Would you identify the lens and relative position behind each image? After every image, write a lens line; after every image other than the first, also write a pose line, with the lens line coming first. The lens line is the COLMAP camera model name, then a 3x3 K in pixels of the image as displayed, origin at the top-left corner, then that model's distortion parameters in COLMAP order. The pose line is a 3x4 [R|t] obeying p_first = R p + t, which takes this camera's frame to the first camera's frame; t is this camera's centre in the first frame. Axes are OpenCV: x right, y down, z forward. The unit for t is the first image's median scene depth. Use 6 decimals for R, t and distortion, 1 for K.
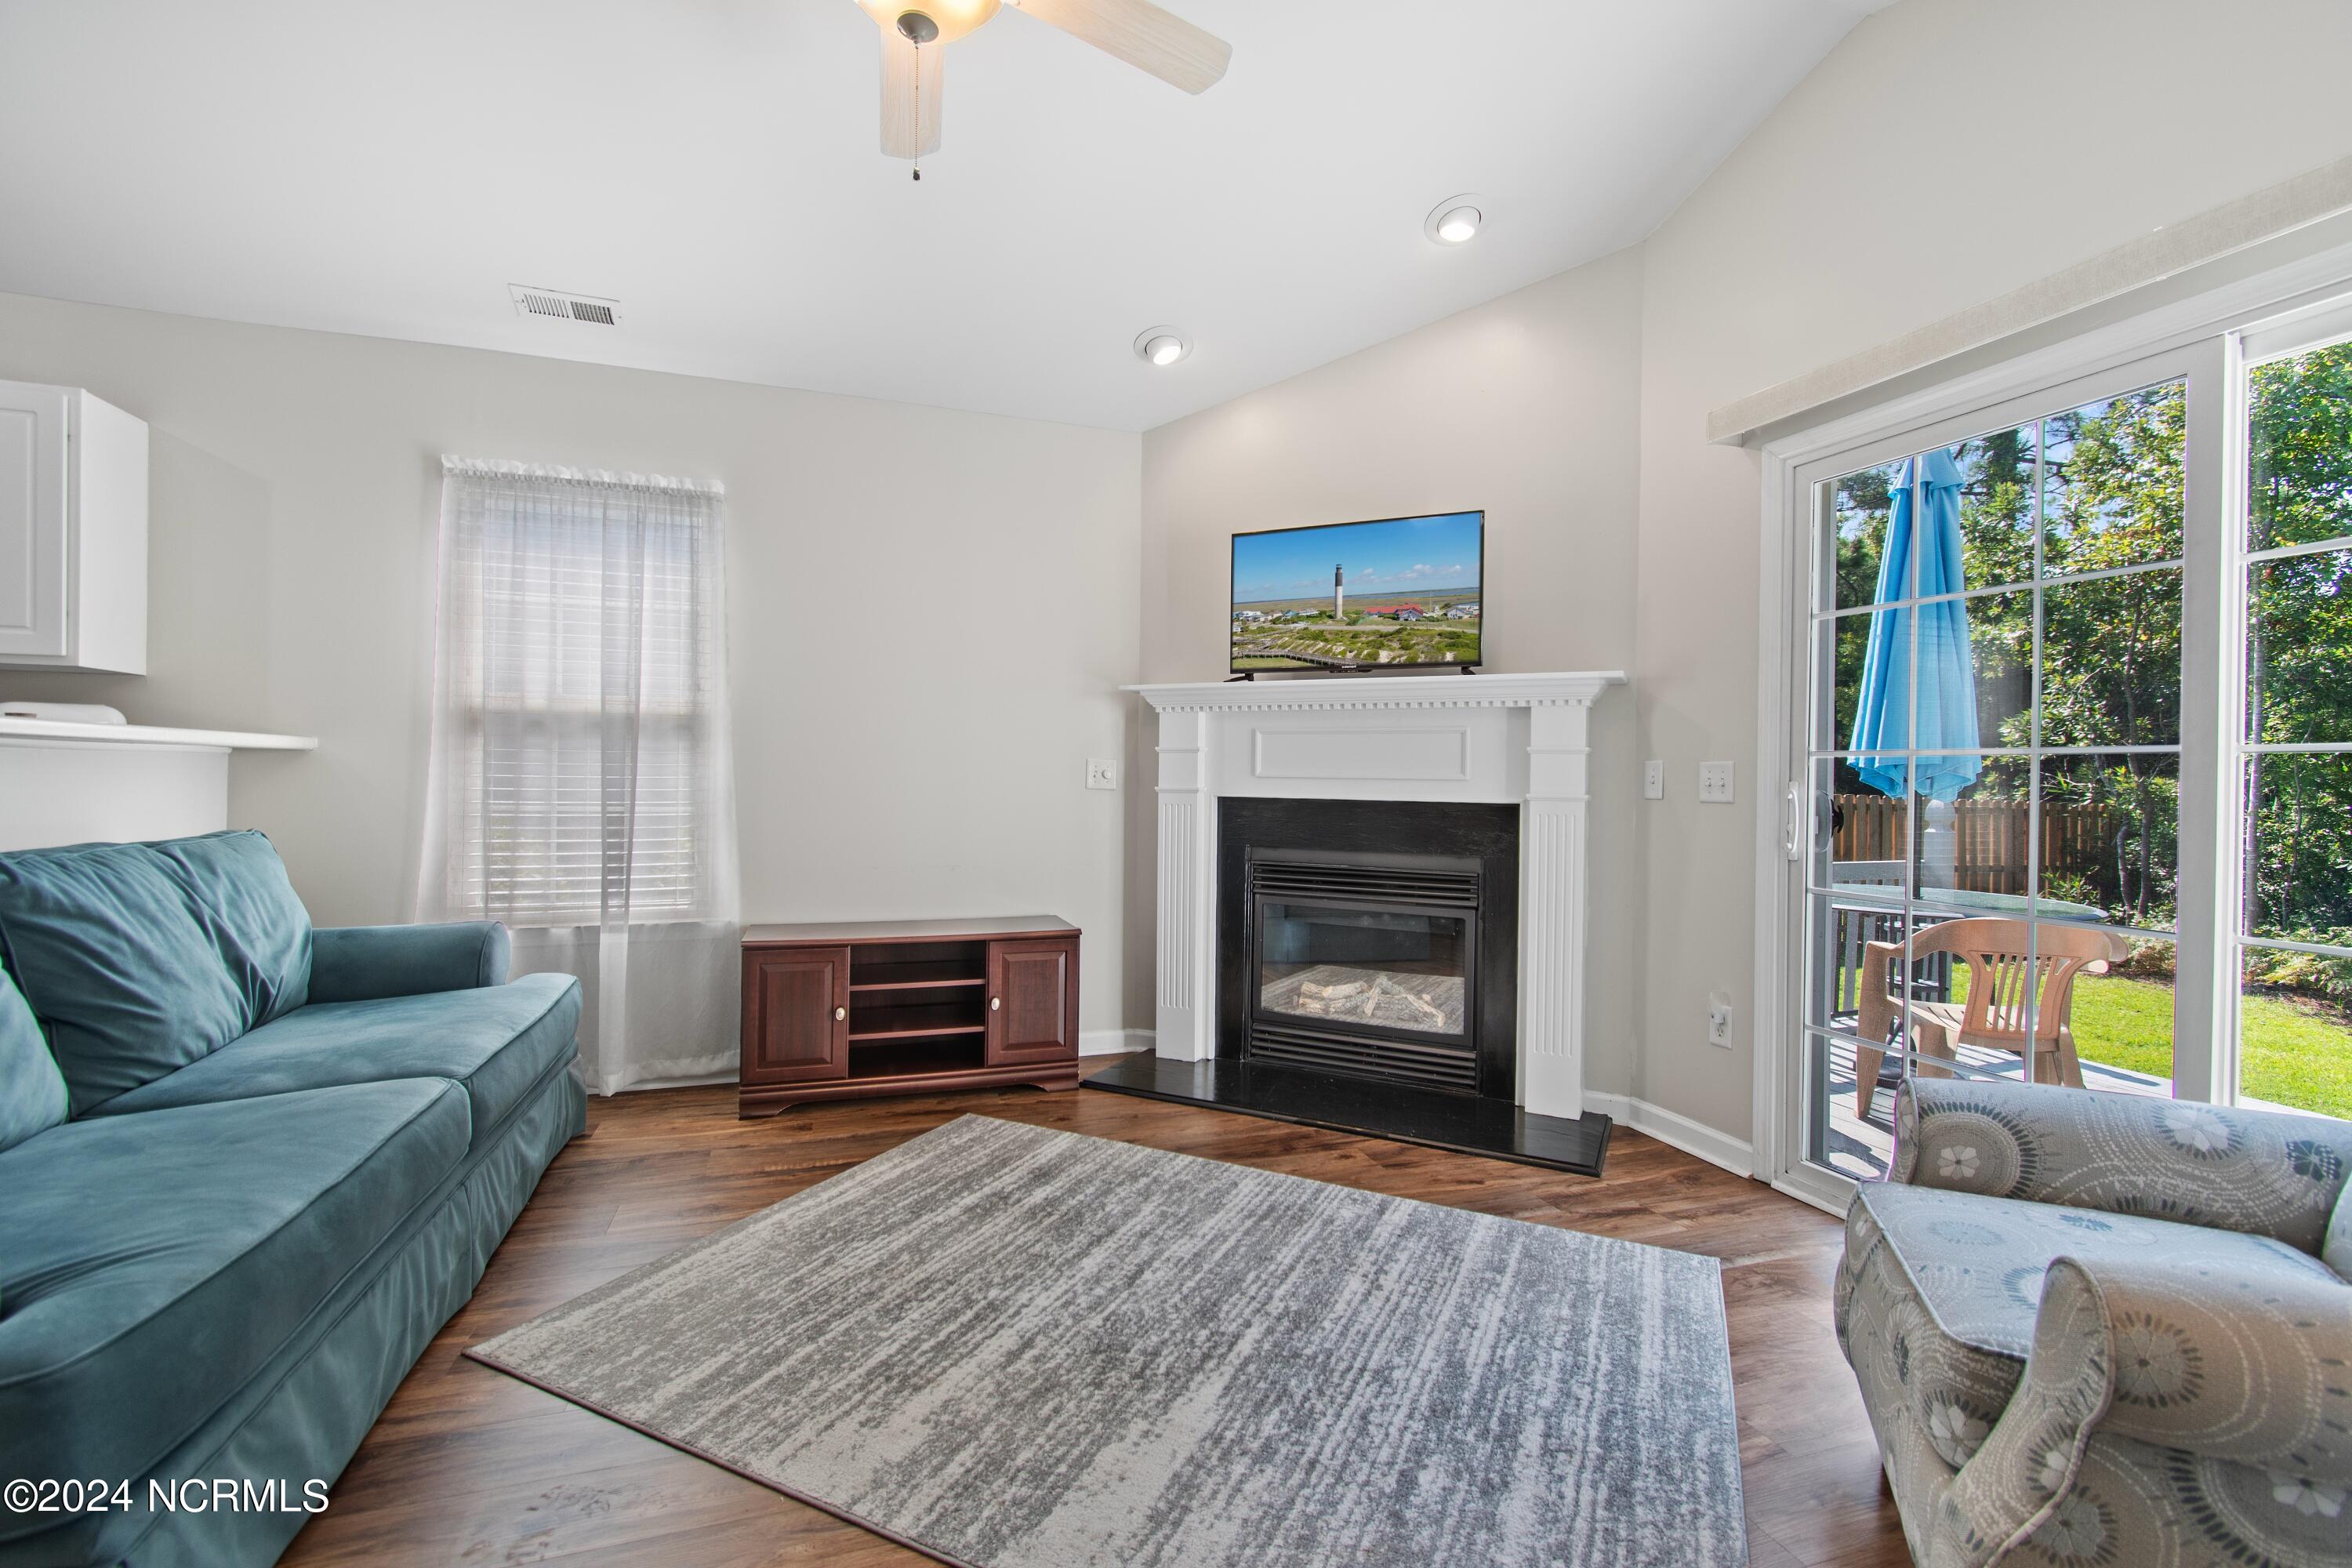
lens RADIAL K [[1025.8, 0, 1169.0], [0, 1025.8, 782.2], [0, 0, 1]] dist [0.003274, -0.000329]
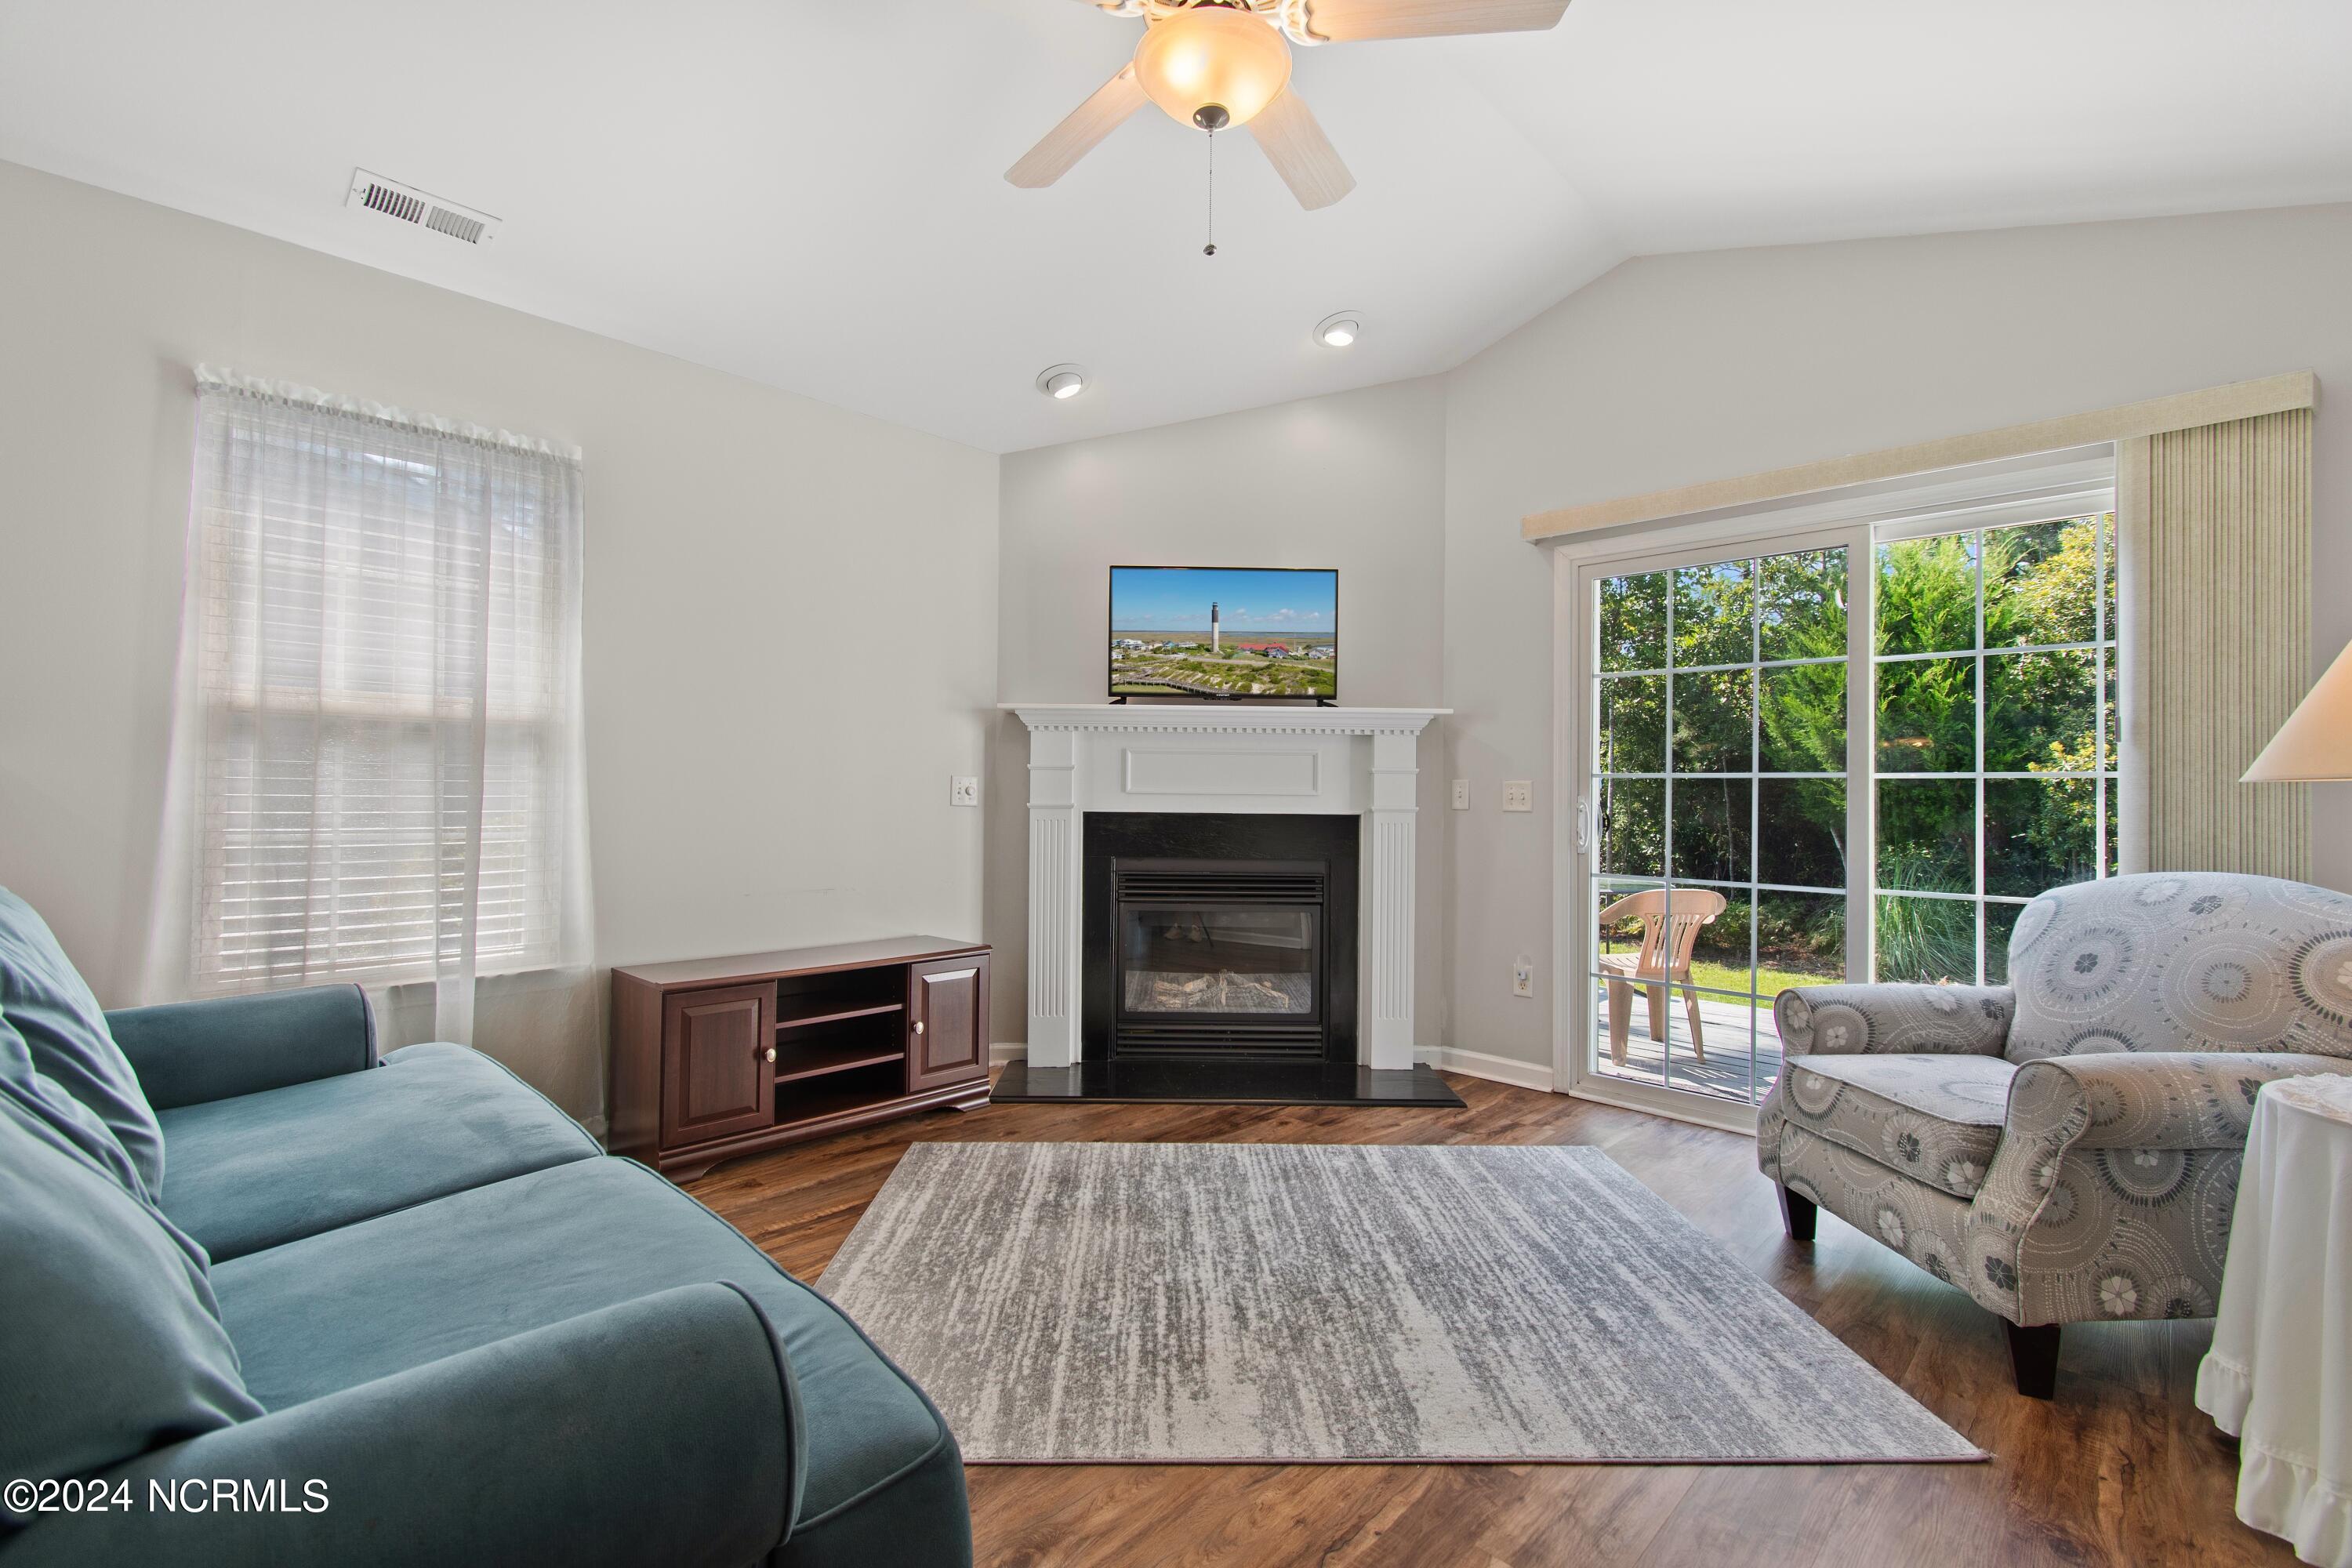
lens RADIAL K [[1025.8, 0, 1176.6], [0, 1025.8, 784.8], [0, 0, 1]] dist [0.003274, -0.000329]
pose [[0.891519, 0.000074, 0.452982, -0.410965], [0.004472, 0.999950, -0.008966, -0.004536], [-0.452960, 0.010019, 0.891474, 0.021287]]
